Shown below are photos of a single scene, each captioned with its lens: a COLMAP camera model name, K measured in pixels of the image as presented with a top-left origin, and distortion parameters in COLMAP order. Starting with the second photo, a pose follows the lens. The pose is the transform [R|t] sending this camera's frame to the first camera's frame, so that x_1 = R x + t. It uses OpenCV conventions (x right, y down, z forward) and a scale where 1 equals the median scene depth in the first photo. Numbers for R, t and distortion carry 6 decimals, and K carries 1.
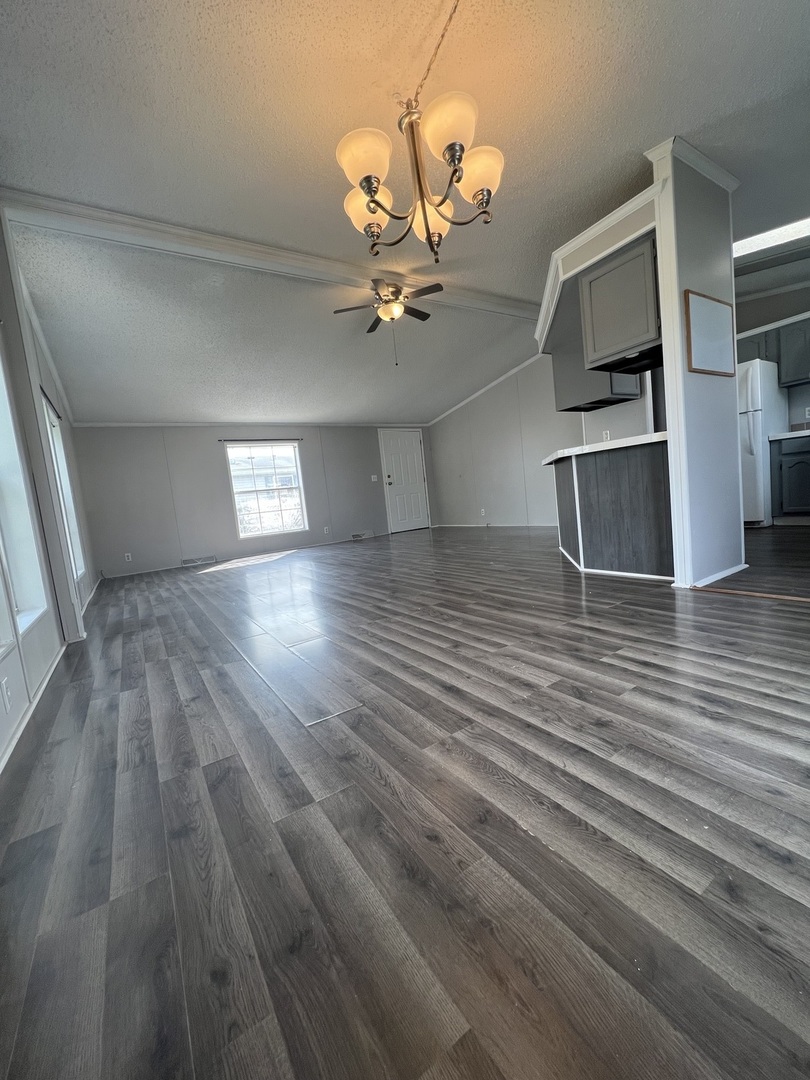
lens RADIAL K [[434.3, 0, 408.5], [0, 434.3, 539.2], [0, 0, 1]] dist [-0.000826, 0.000140]
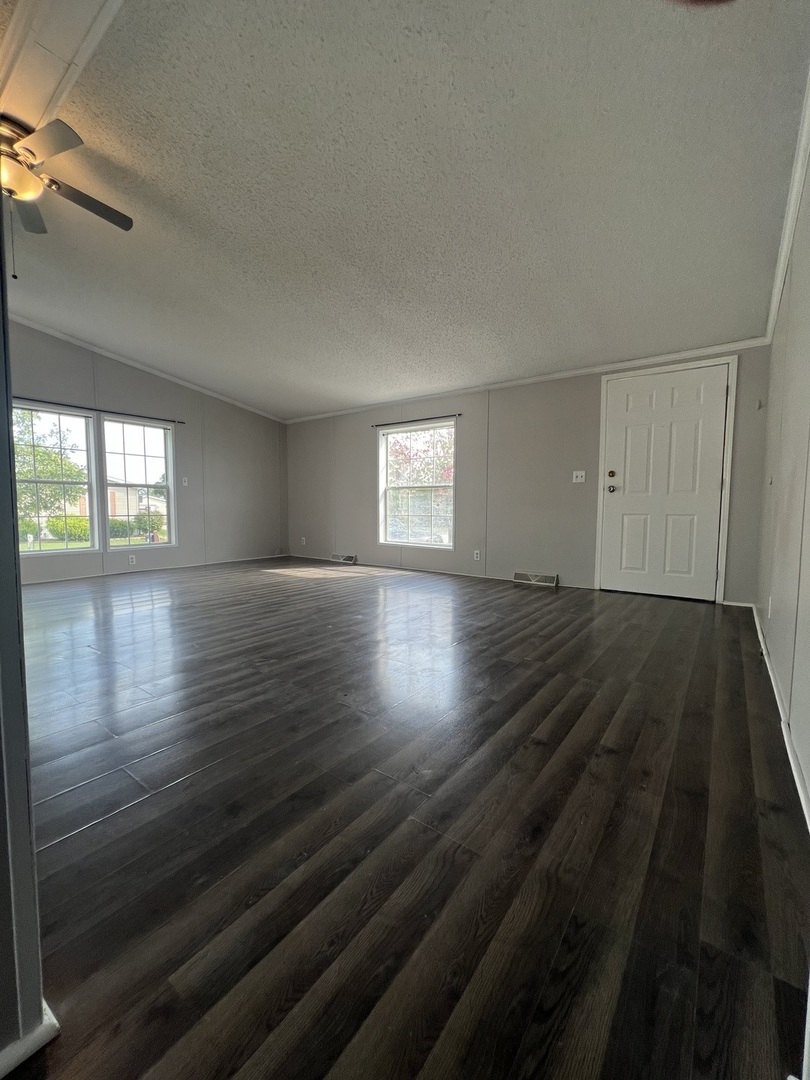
lens RADIAL K [[434.3, 0, 408.5], [0, 434.3, 539.2], [0, 0, 1]] dist [-0.000826, 0.000140]
pose [[0.350078, 0.178265, -0.919602, 0.374682], [-0.133969, 0.981161, 0.139198, -0.124064], [0.927091, 0.074468, 0.367365, 0.693341]]
